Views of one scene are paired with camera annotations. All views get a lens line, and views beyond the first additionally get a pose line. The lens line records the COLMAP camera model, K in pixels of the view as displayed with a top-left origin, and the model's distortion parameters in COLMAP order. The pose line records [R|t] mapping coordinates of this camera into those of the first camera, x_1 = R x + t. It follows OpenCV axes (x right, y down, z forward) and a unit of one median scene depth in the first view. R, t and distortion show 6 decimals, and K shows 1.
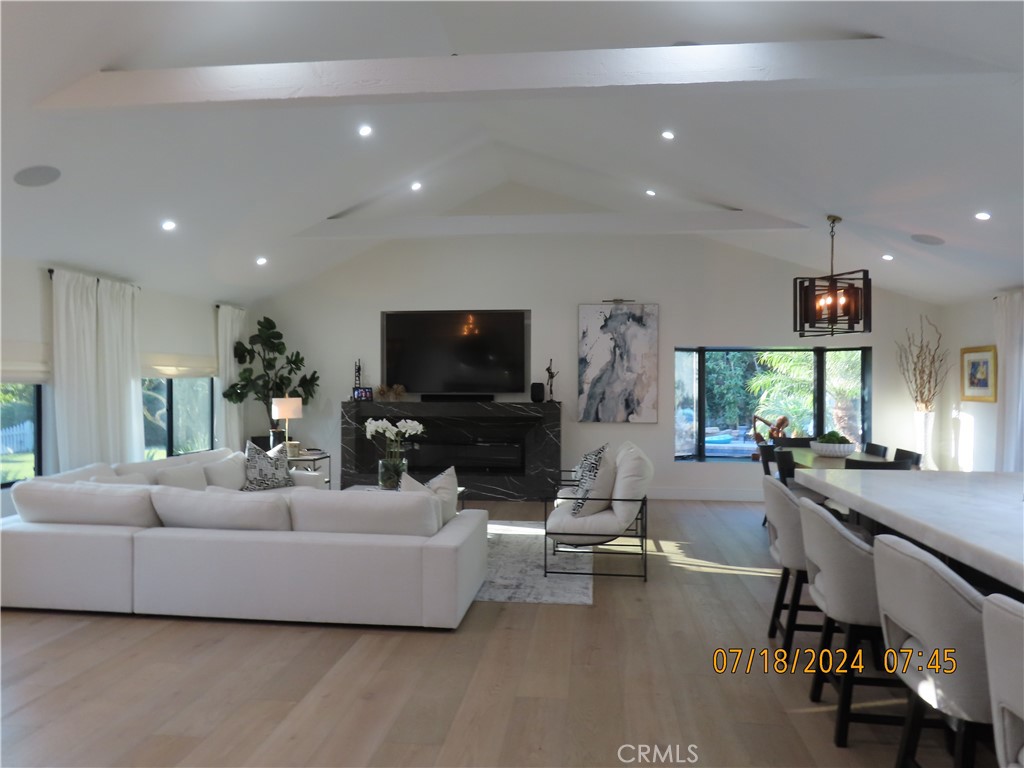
lens RADIAL K [[731.1, 0, 512.0], [0, 731.1, 384.0], [0, 0, 1]] dist [-0.003810, -0.002472]
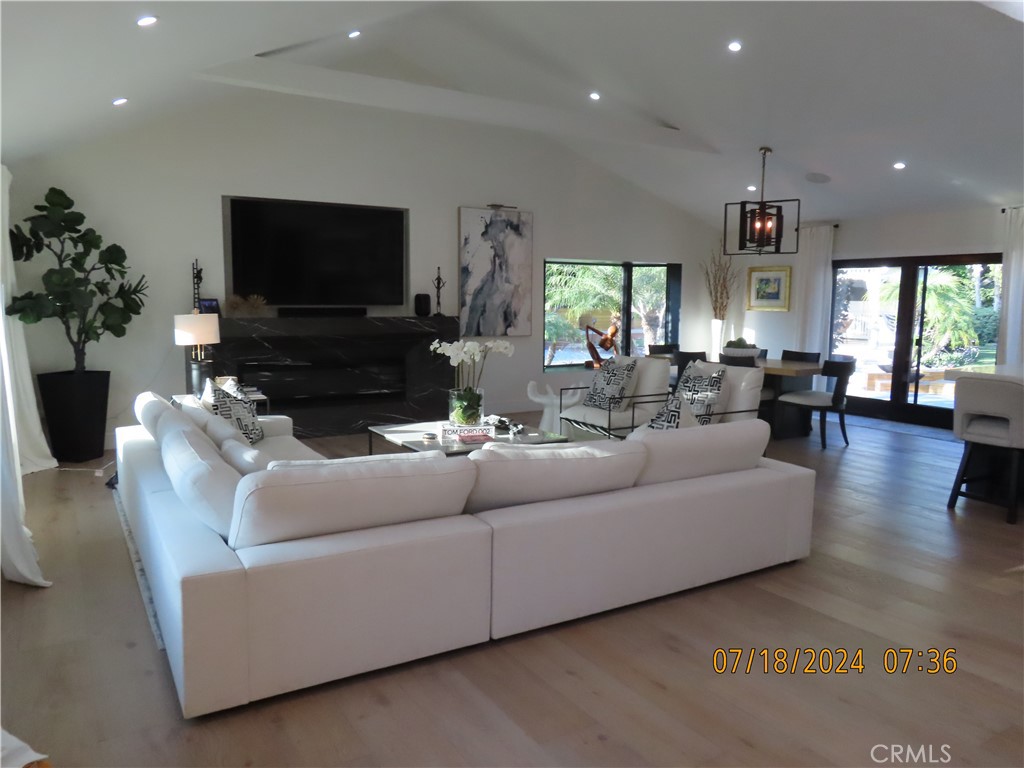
lens RADIAL K [[741.8, 0, 511.6], [0, 741.8, 368.1], [0, 0, 1]] dist [0.029089, 0.000403]
pose [[0.791065, -0.055852, 0.609177, -0.432570], [-0.005614, 0.995119, 0.098526, -0.001406], [-0.611706, -0.081360, 0.786890, 0.223280]]
